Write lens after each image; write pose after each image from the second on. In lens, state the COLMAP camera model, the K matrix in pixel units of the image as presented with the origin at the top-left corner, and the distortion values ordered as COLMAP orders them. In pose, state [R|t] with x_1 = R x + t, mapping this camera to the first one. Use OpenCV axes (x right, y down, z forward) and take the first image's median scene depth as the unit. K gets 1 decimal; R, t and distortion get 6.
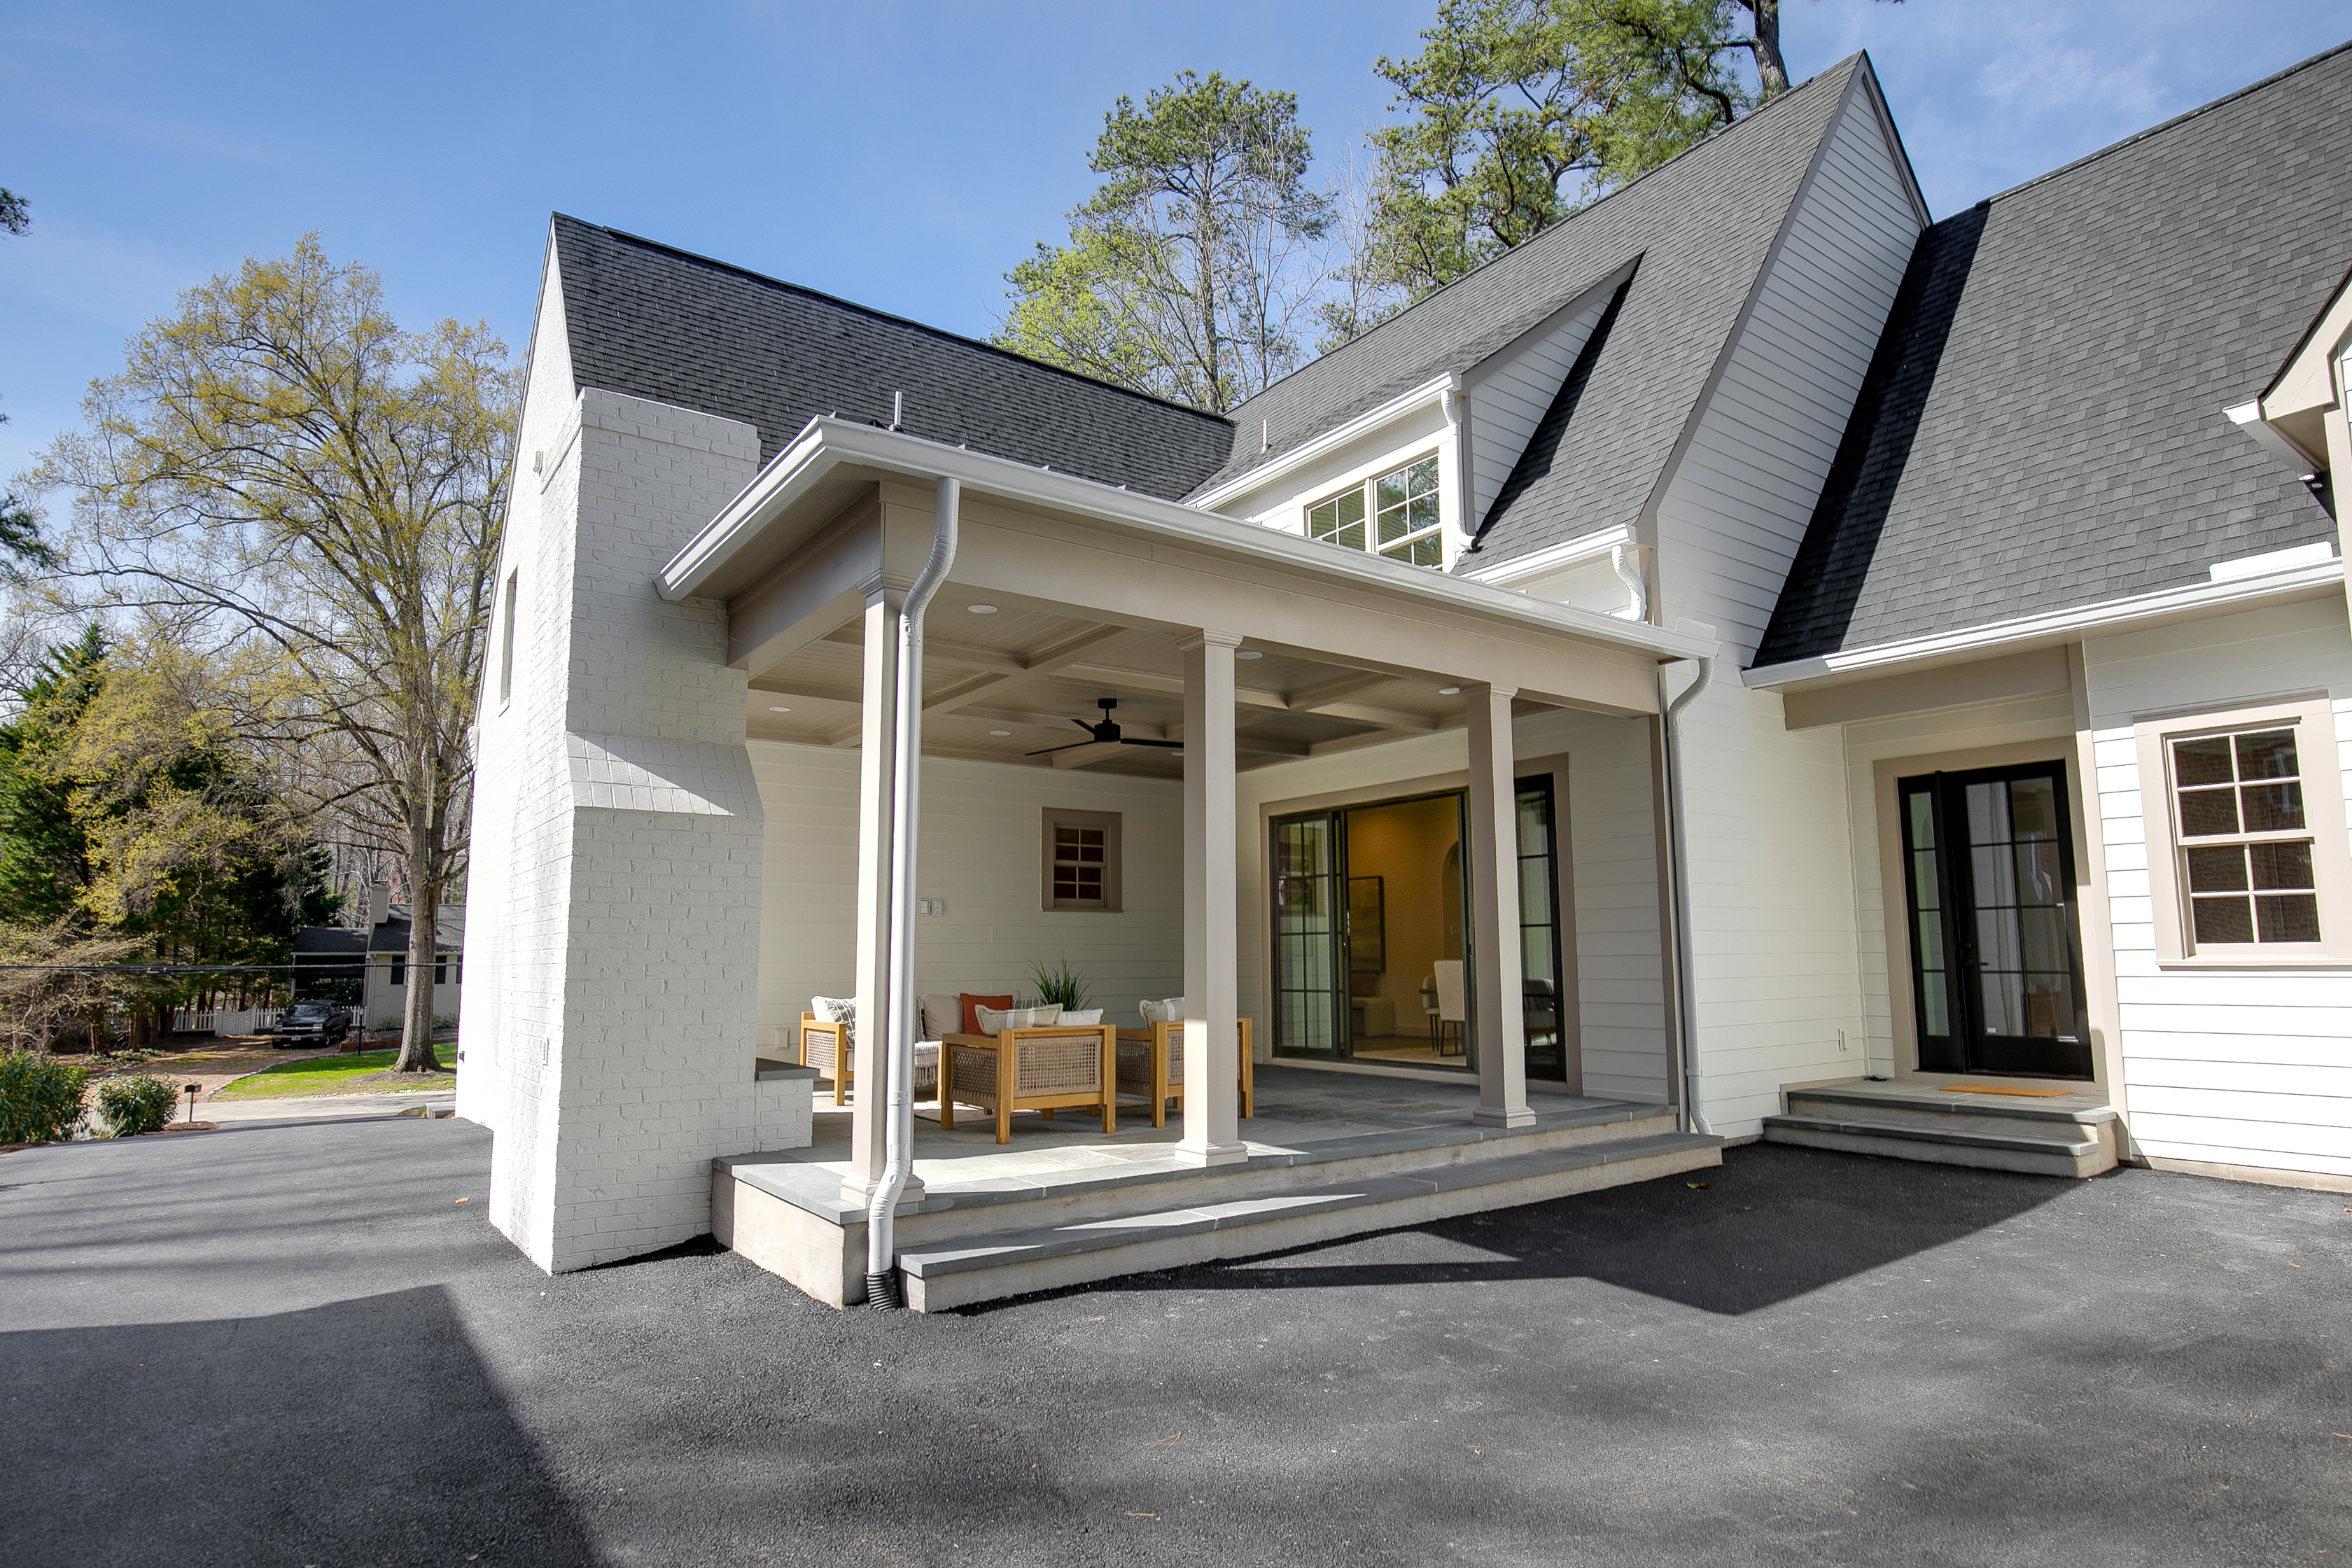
lens RADIAL K [[1276.7, 0, 1166.3], [0, 1276.7, 787.5], [0, 0, 1]] dist [-0.011614, 0.000621]
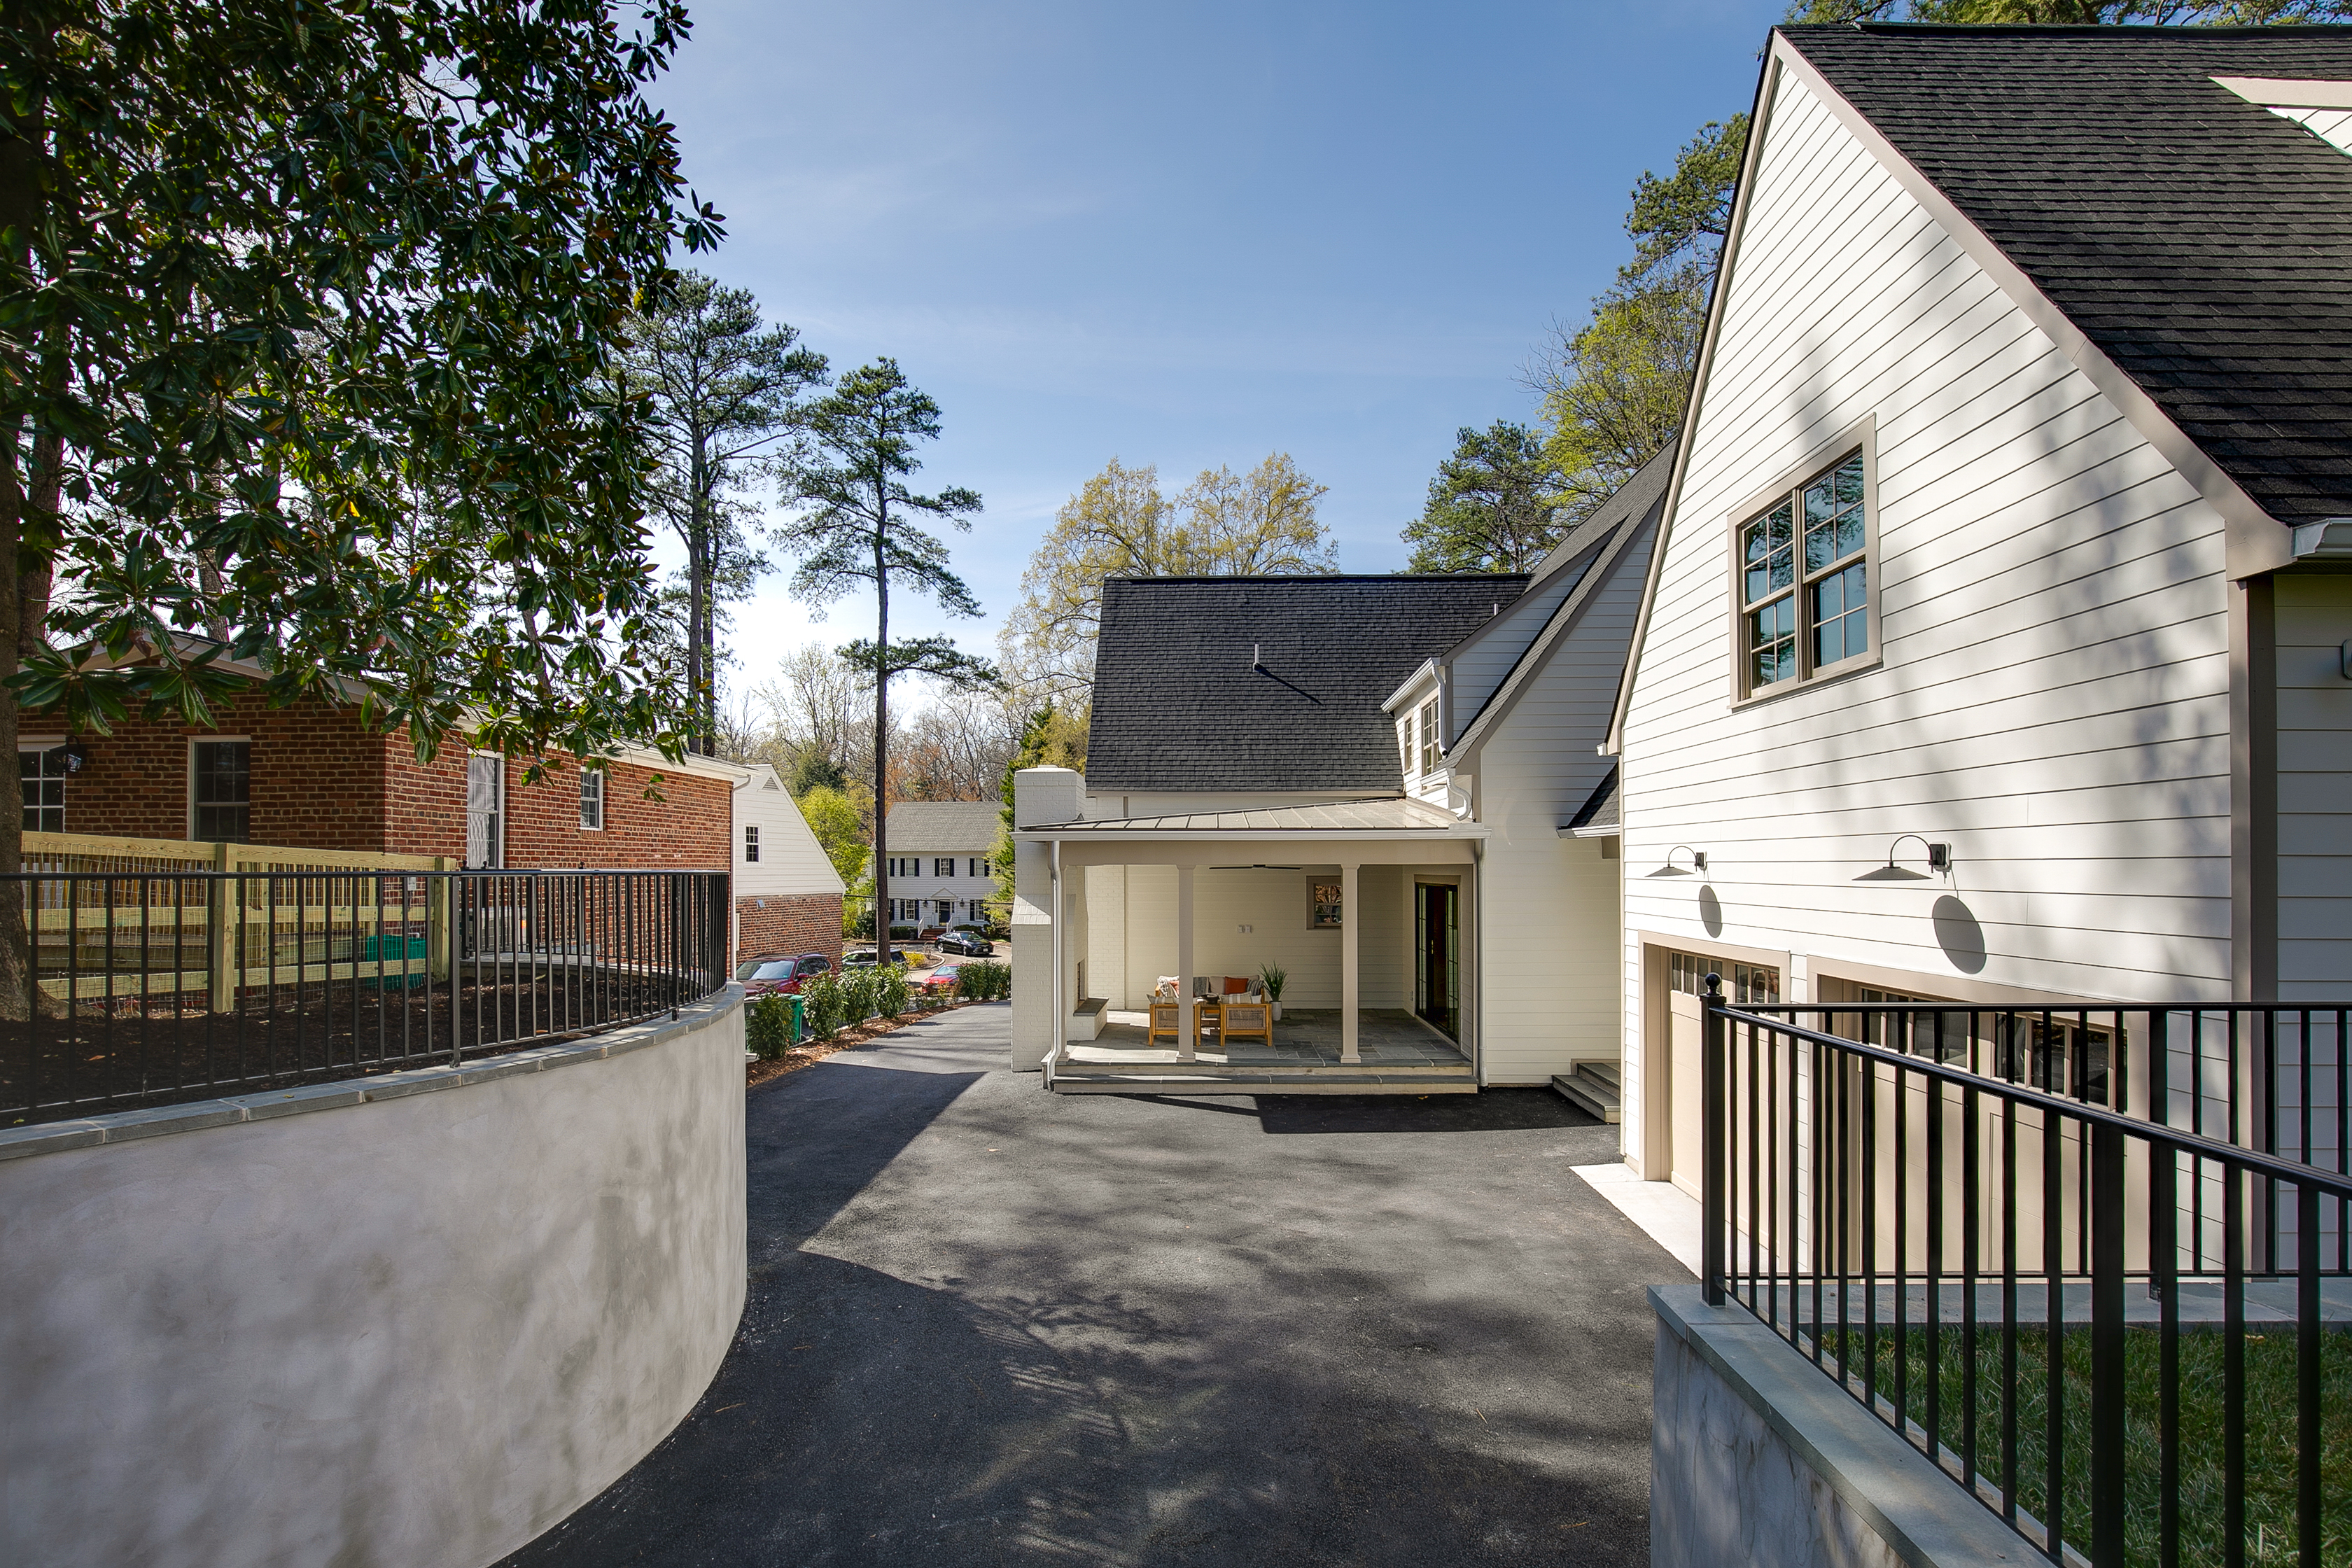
lens RADIAL K [[1113.9, 0, 1178.3], [0, 1113.9, 845.0], [0, 0, 1]] dist [0.000411, -0.007768]
pose [[0.795340, -0.007500, -0.606117, 1.192391], [0.080625, 0.992348, 0.093516, -0.316170], [0.600778, -0.123246, 0.789858, -0.672495]]
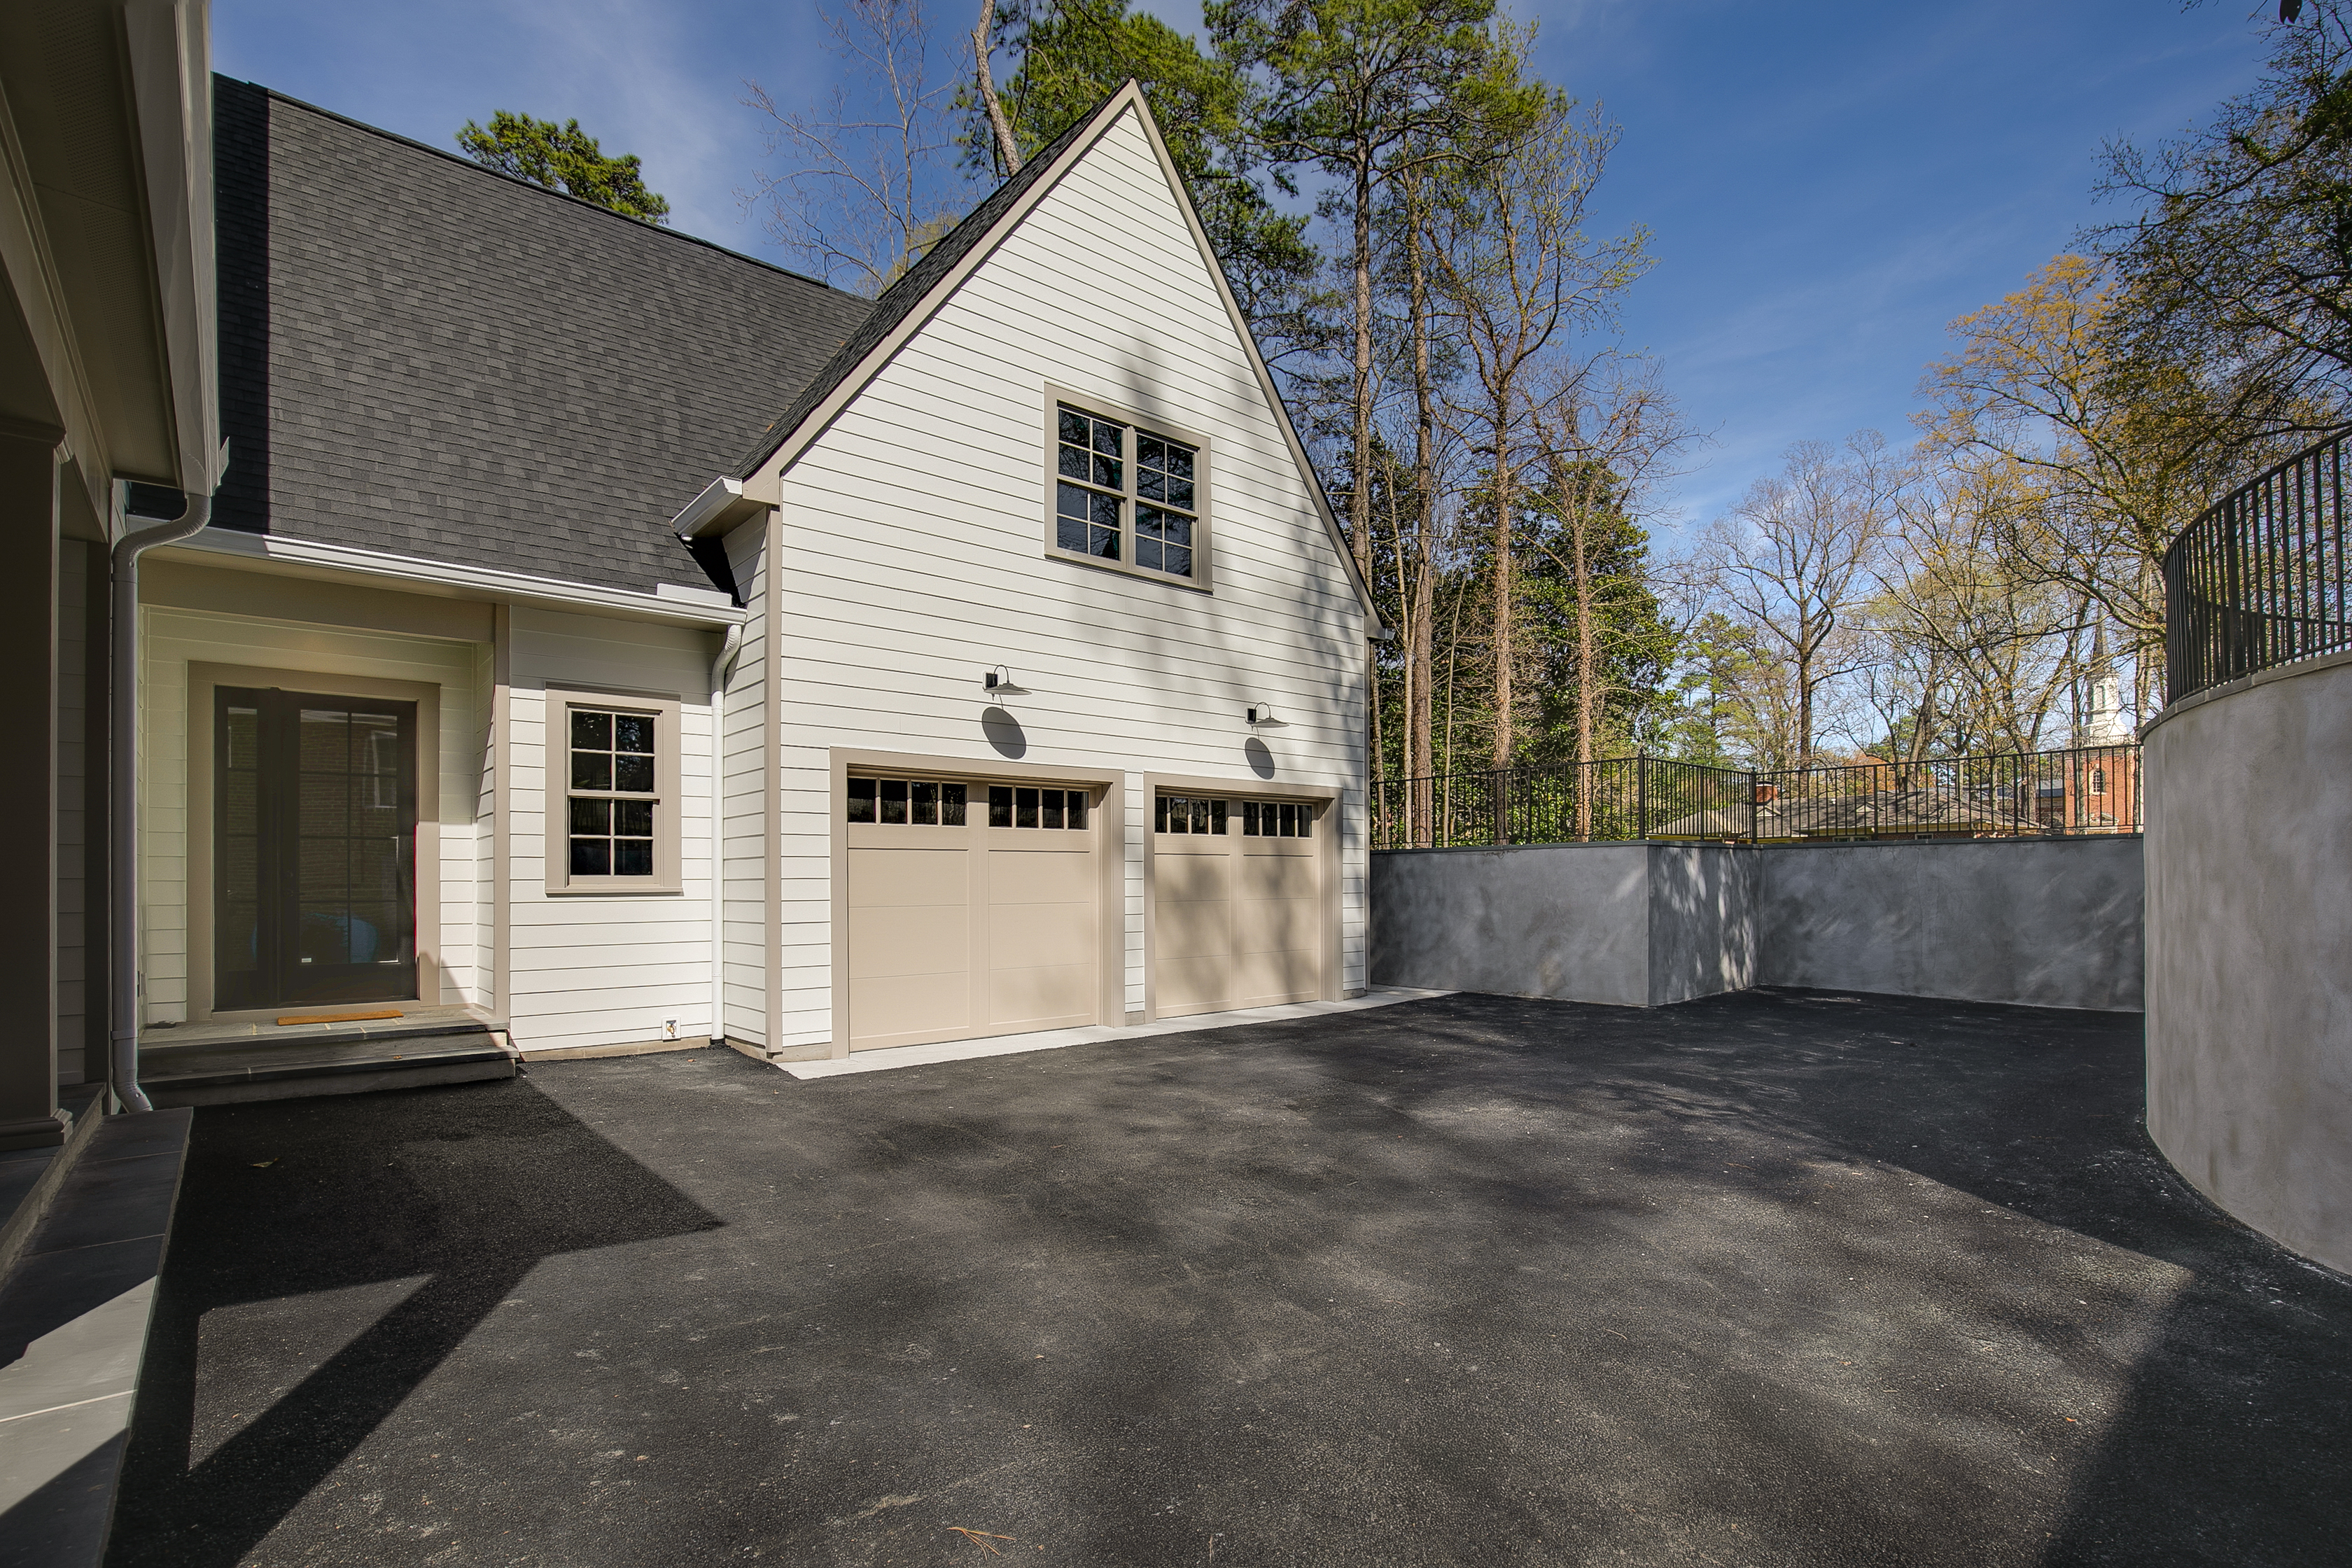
lens RADIAL K [[1100.1, 0, 1184.4], [0, 1100.1, 878.3], [0, 0, 1]] dist [0.001148, -0.019875]
pose [[-0.089798, 0.014014, 0.995861, -0.306486], [-0.125683, 0.991748, -0.025289, 0.076859], [-0.987998, -0.127434, -0.087295, 0.492821]]
